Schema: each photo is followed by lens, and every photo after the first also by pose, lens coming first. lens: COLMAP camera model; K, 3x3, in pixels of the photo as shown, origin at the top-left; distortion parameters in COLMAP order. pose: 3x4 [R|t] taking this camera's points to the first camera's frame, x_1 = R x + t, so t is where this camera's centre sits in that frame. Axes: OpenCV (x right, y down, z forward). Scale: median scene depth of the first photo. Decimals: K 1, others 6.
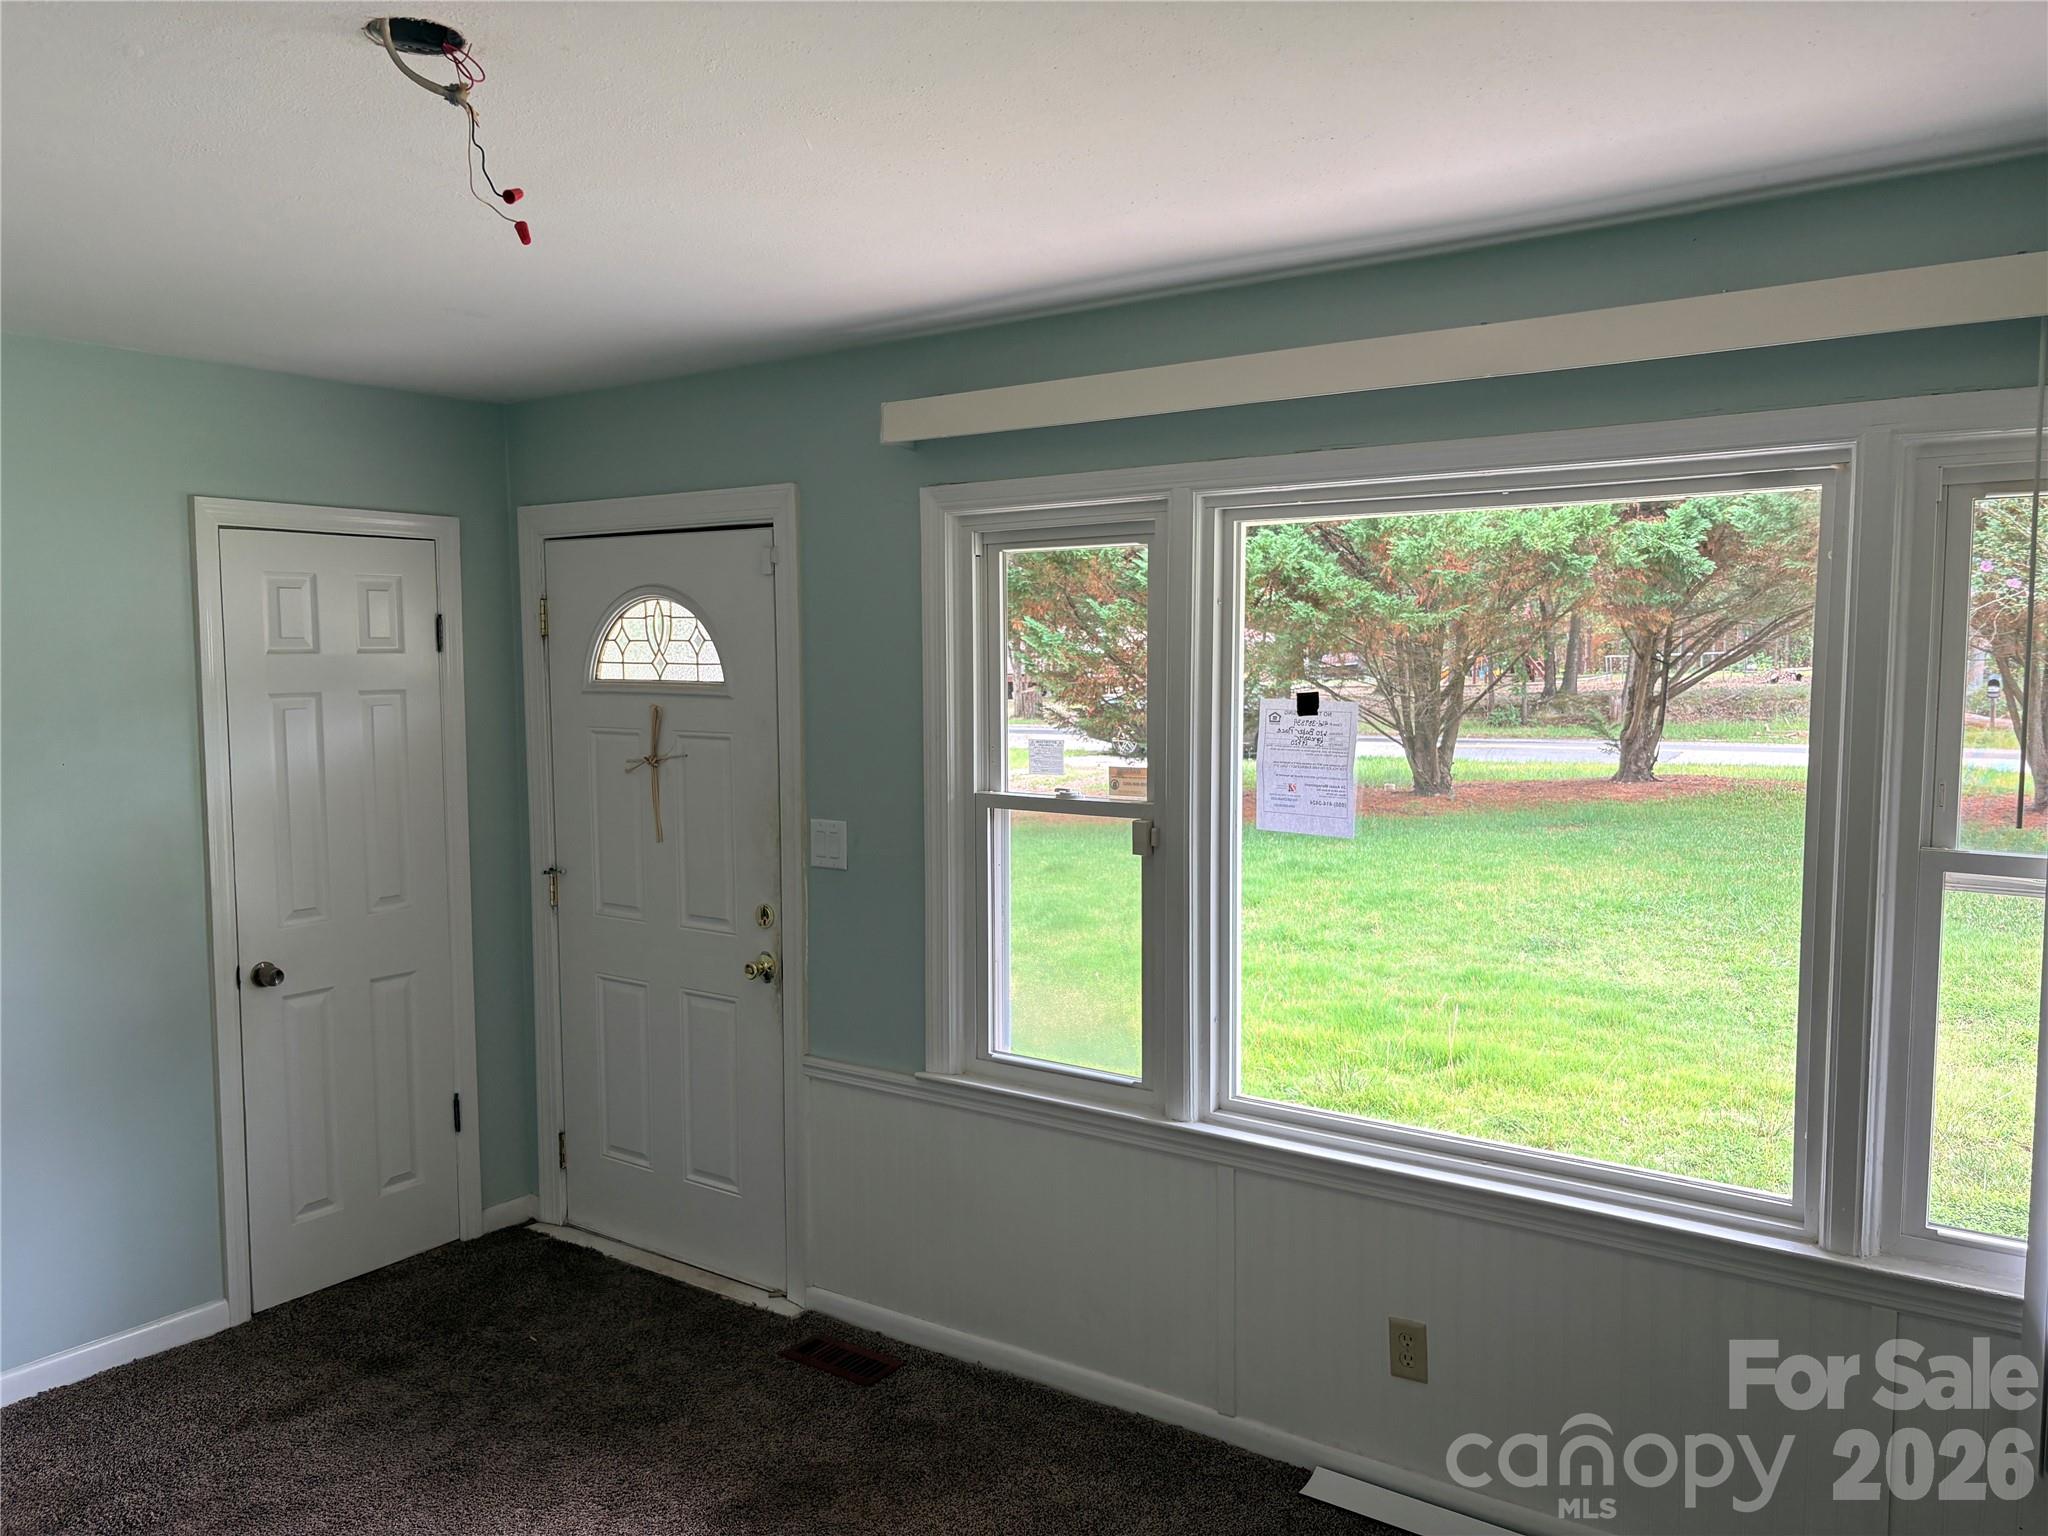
lens RADIAL K [[1531.5, 0, 1025.2], [0, 1531.5, 778.9], [0, 0, 1]] dist [0.032956, -0.044389]
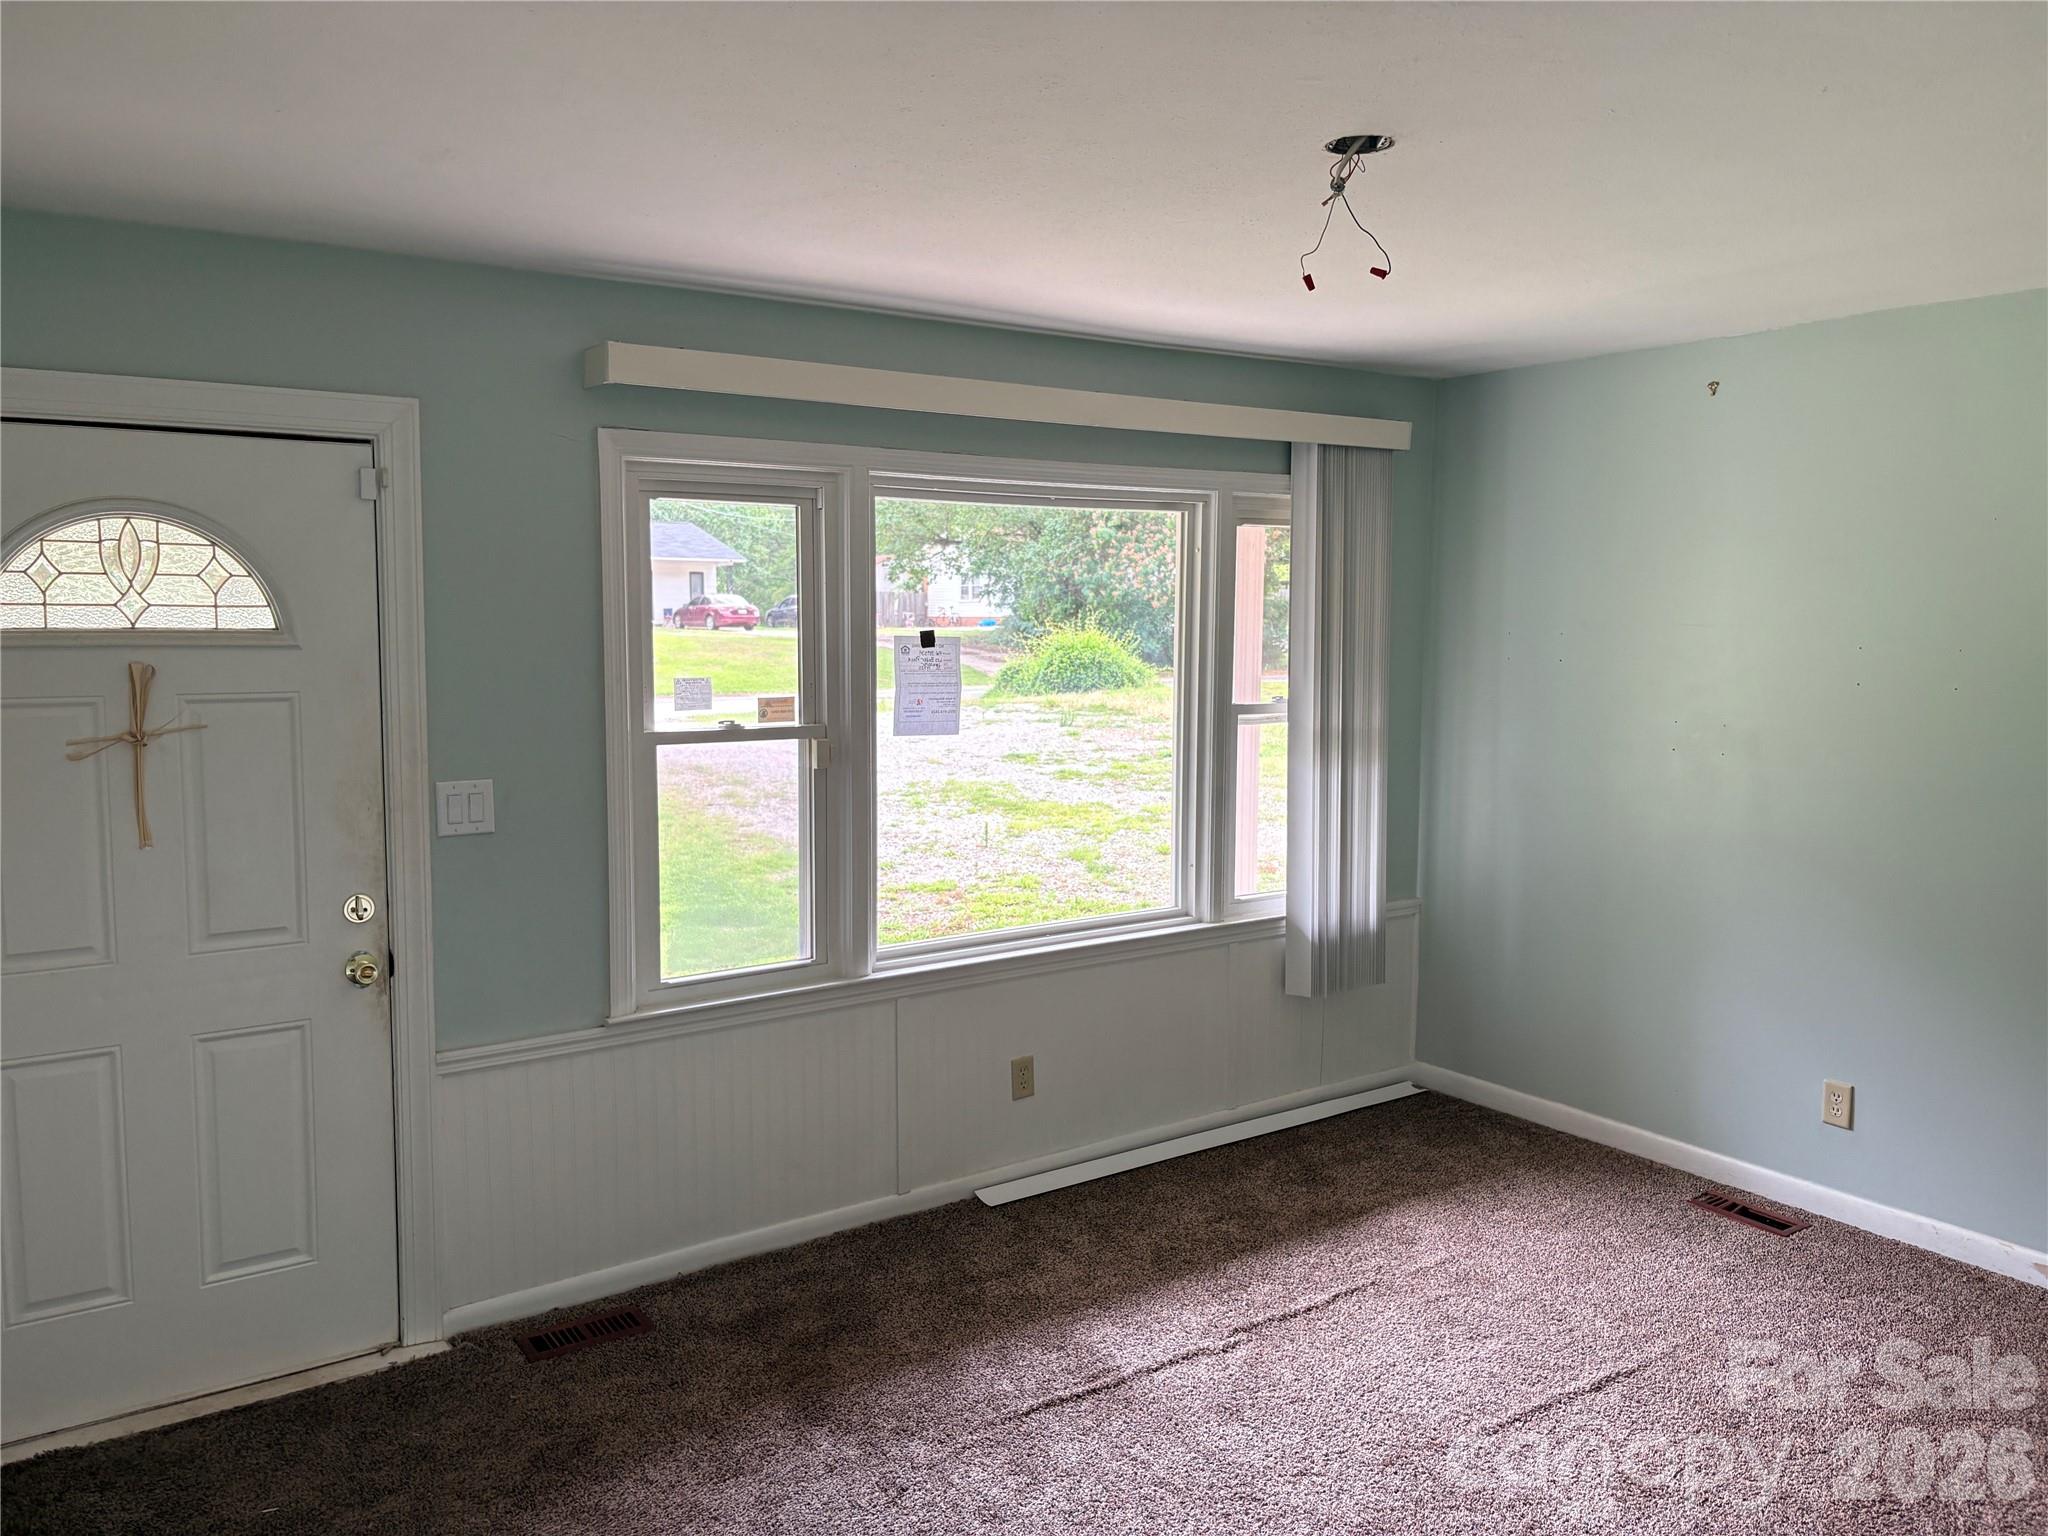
lens RADIAL K [[1531.5, 0, 1022.8], [0, 1531.5, 759.2], [0, 0, 1]] dist [0.032956, -0.044389]
pose [[0.338072, -0.085989, 0.937184, -0.870117], [0.073052, 0.995210, 0.064961, -0.020677], [-0.938281, 0.046502, 0.342735, 0.388165]]
